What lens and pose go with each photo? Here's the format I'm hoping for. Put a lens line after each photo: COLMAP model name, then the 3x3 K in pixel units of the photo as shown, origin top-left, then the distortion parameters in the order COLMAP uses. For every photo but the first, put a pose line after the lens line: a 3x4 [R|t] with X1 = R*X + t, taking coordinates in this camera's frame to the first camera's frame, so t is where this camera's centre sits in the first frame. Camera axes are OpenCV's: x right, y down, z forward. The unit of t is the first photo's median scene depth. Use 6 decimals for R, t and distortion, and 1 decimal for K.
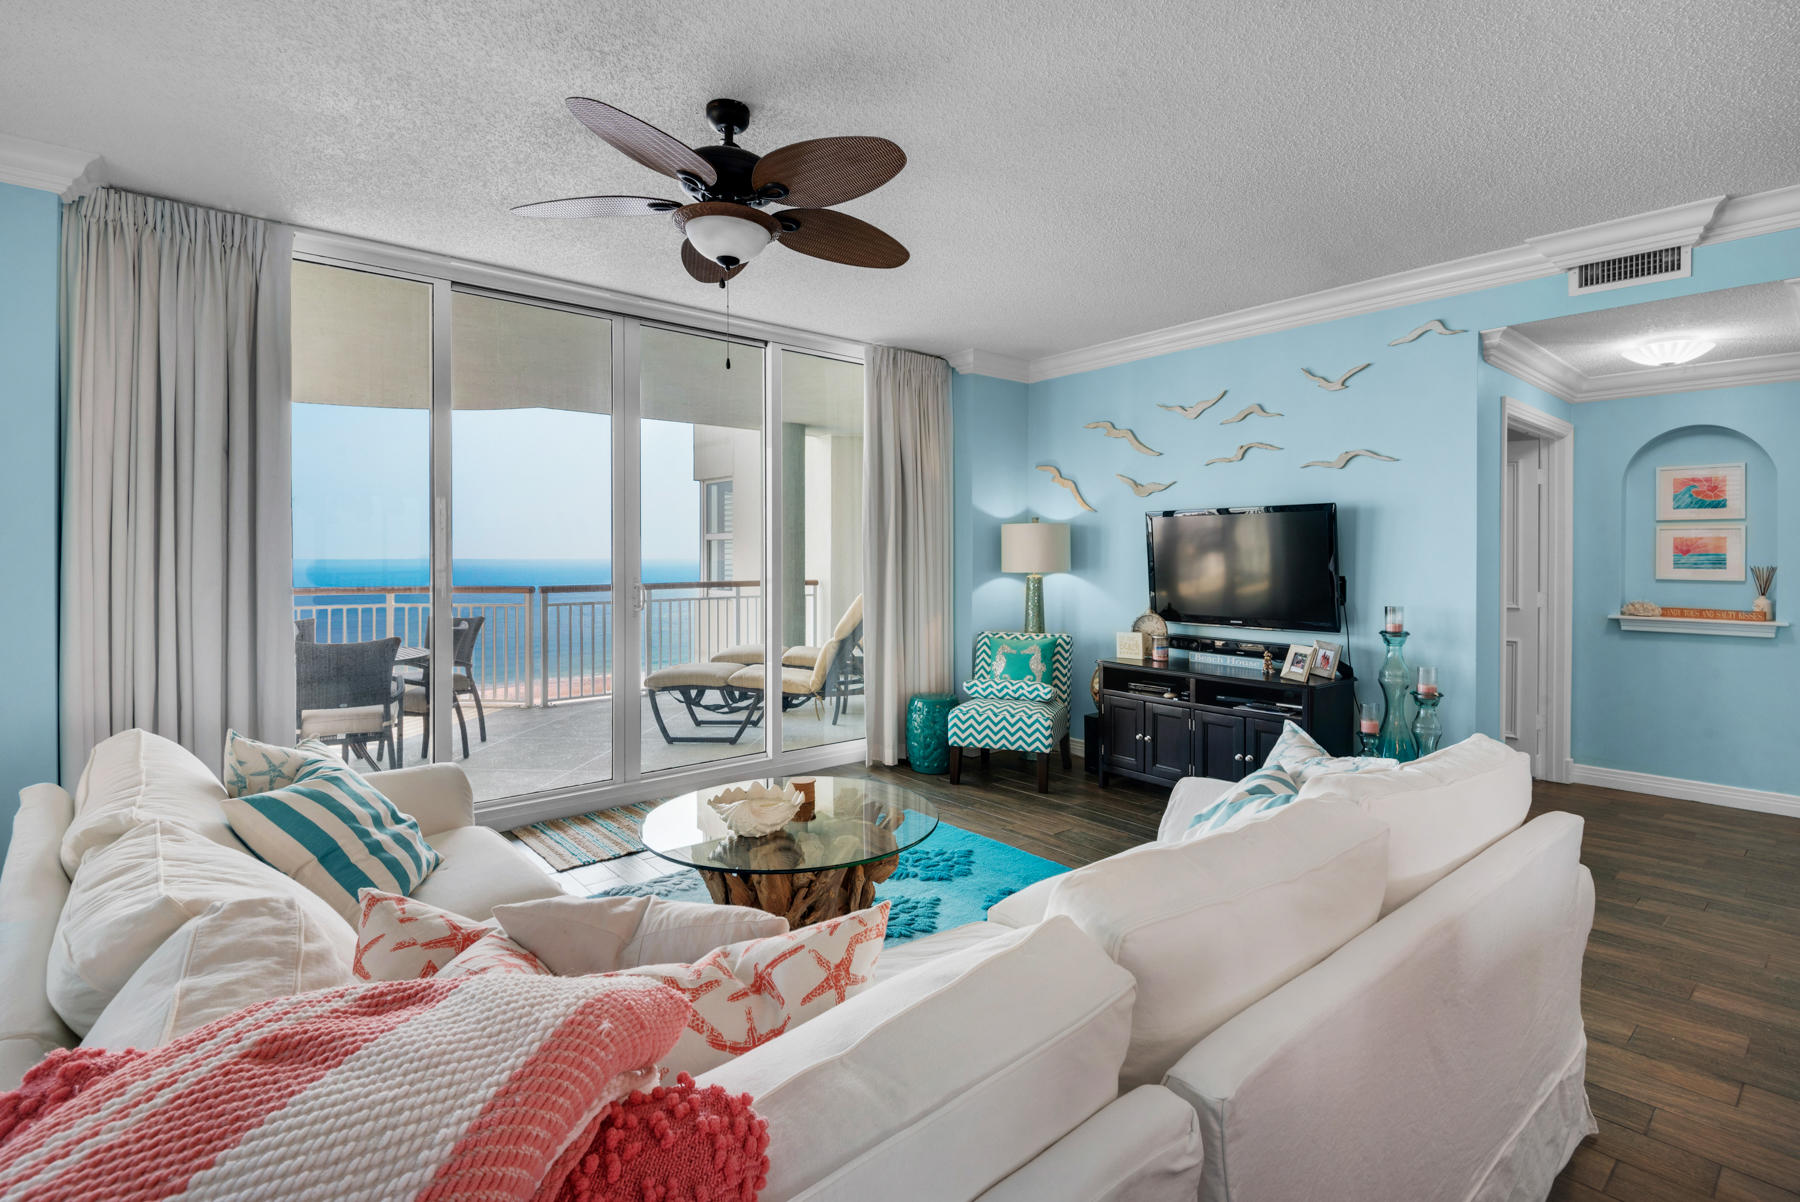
lens RADIAL K [[826.9, 0, 926.2], [0, 826.9, 584.0], [0, 0, 1]] dist [0.034636, -0.030418]
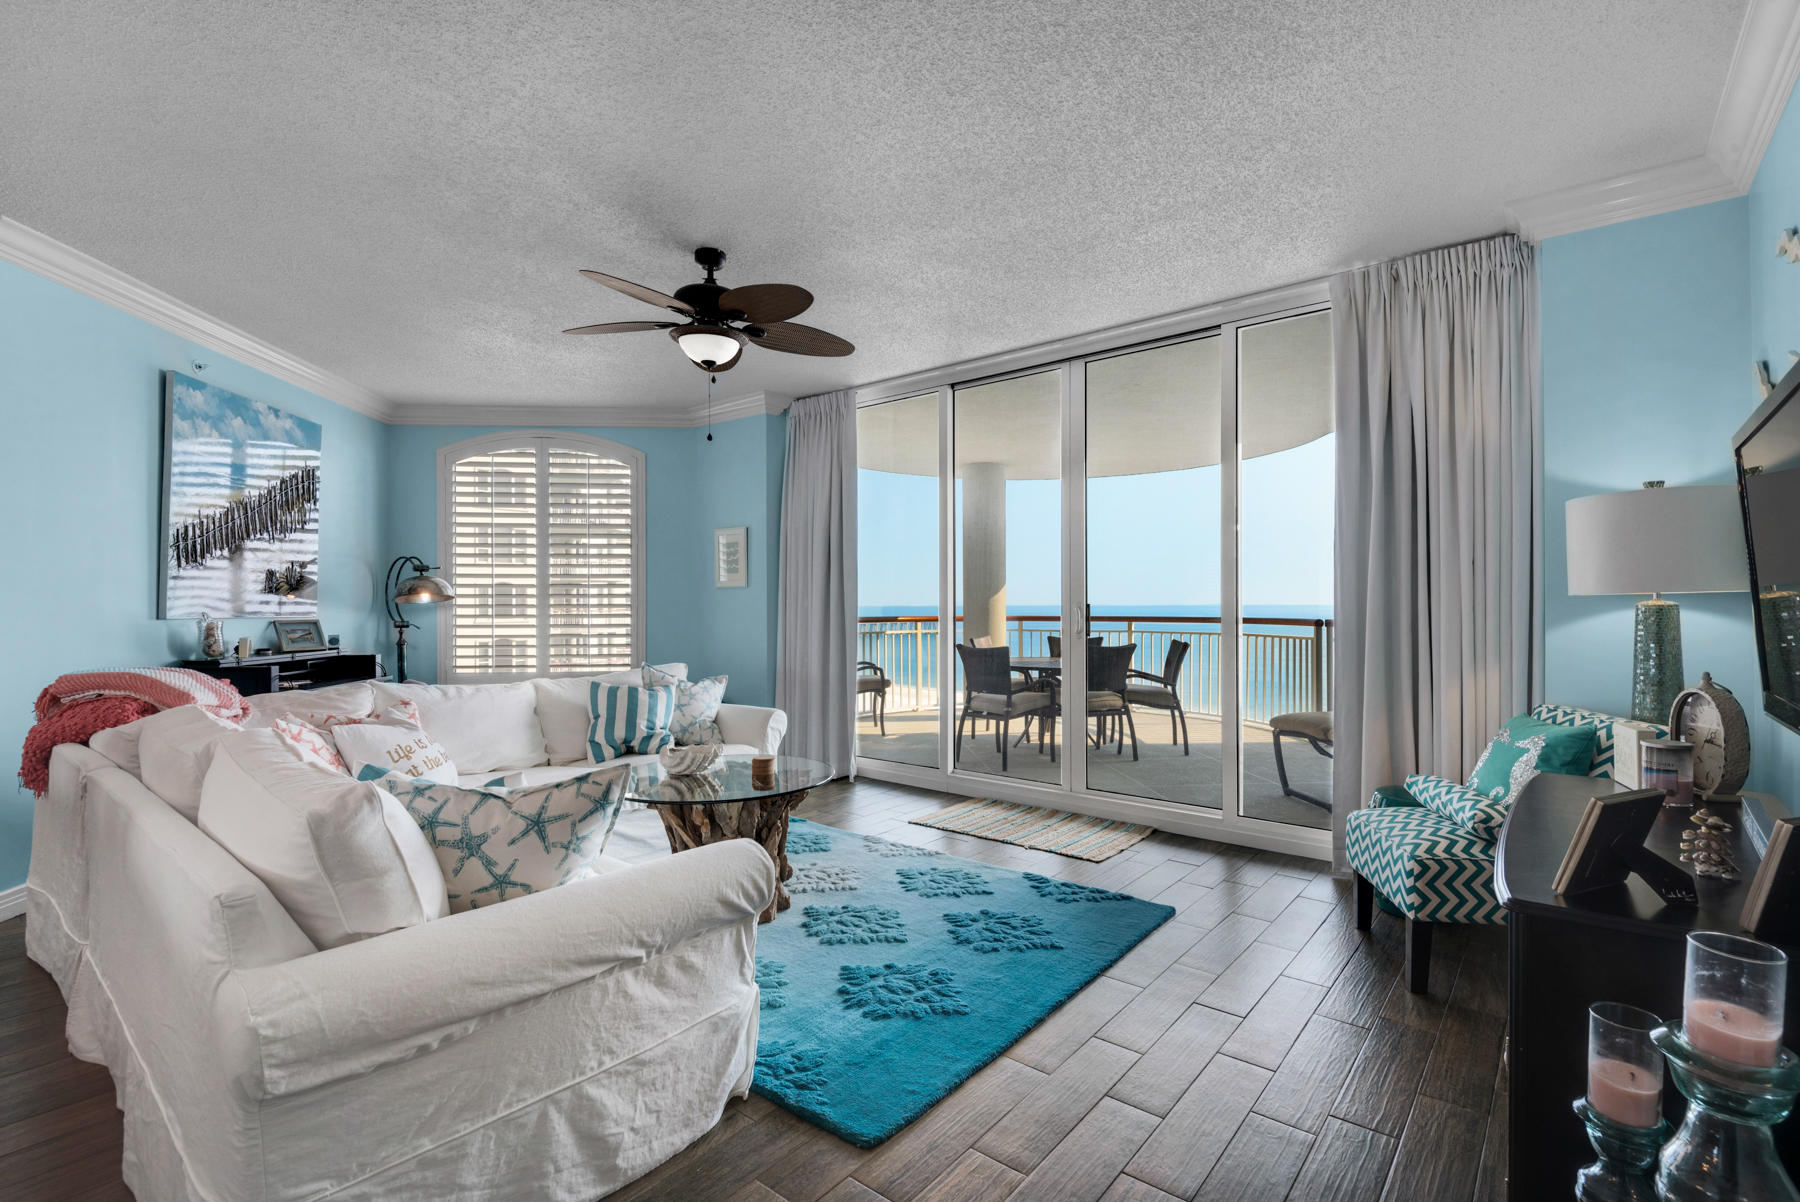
lens RADIAL K [[835.4, 0, 900.1], [0, 835.4, 604.2], [0, 0, 1]] dist [-0.012724, -0.000742]
pose [[0.163866, -0.001699, -0.986481, 0.594049], [-0.031188, 0.999490, -0.006902, 0.010436], [0.985989, 0.031897, 0.163730, 0.541619]]
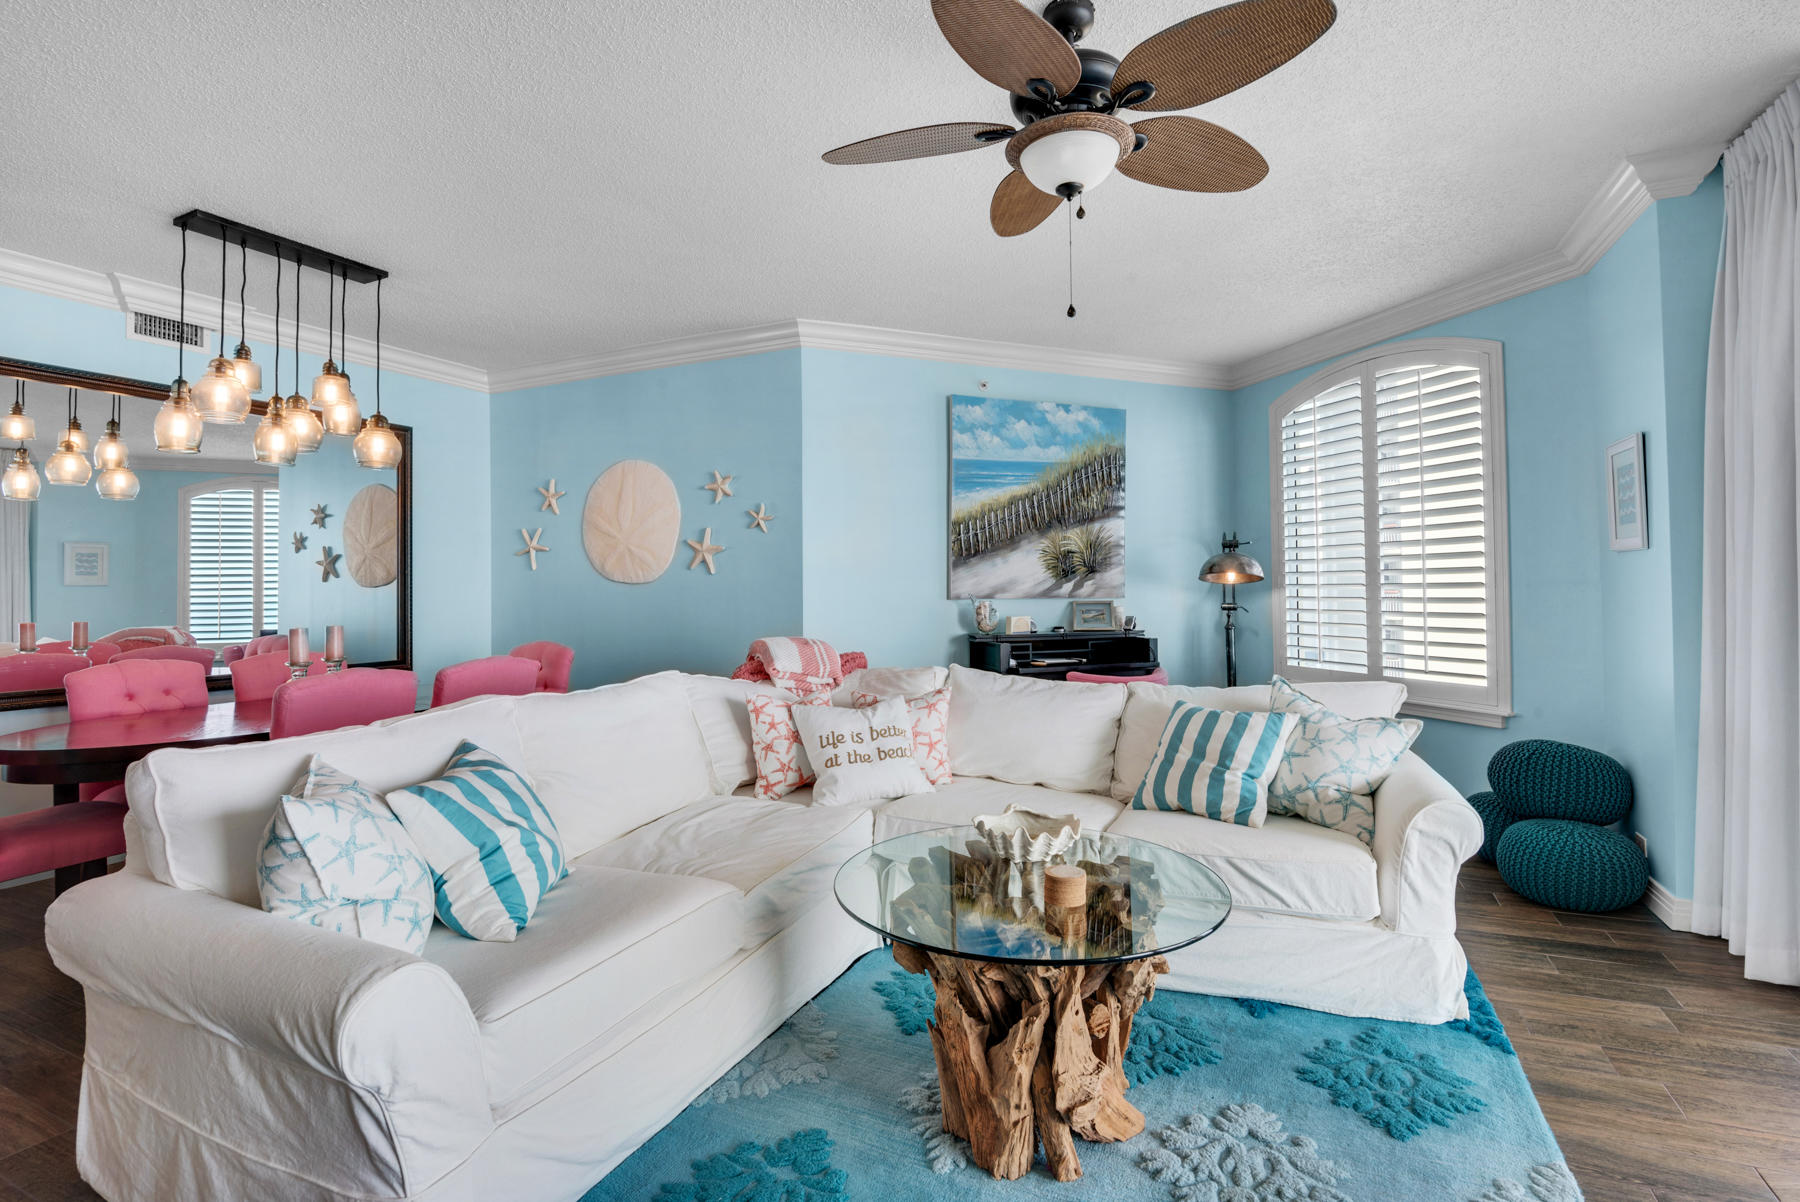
lens RADIAL K [[817.1, 0, 894.8], [0, 817.1, 579.5], [0, 0, 1]] dist [0.003099, -0.027787]
pose [[-0.914968, 0.005119, -0.403494, 0.143857], [-0.004106, 0.999750, 0.021995, -0.002713], [0.403505, 0.021782, -0.914718, 0.825605]]
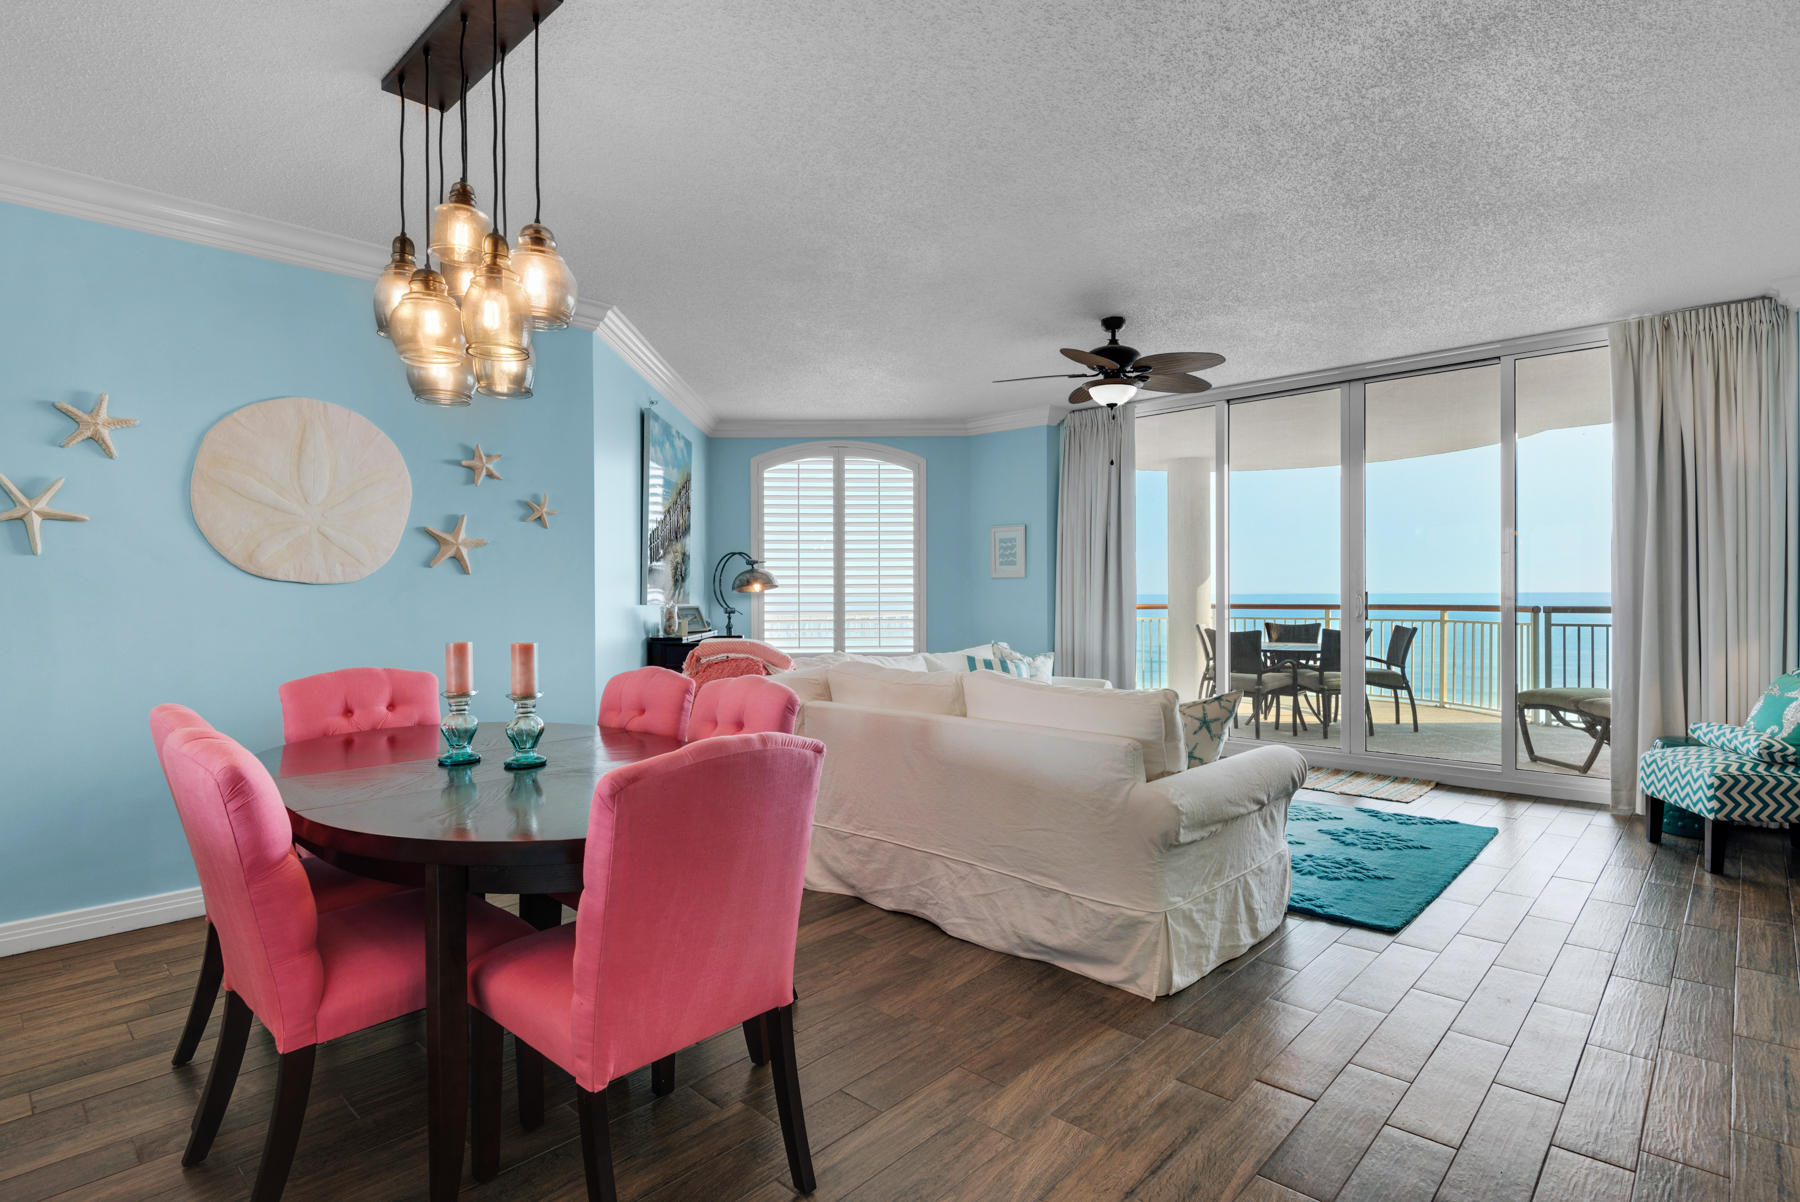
lens RADIAL K [[921.4, 0, 901.1], [0, 921.4, 593.8], [0, 0, 1]] dist [-0.003372, -0.011676]
pose [[0.097207, -0.001636, -0.995263, 0.843786], [-0.029239, 0.999562, -0.004499, 0.023398], [0.994835, 0.029538, 0.097117, 0.177035]]
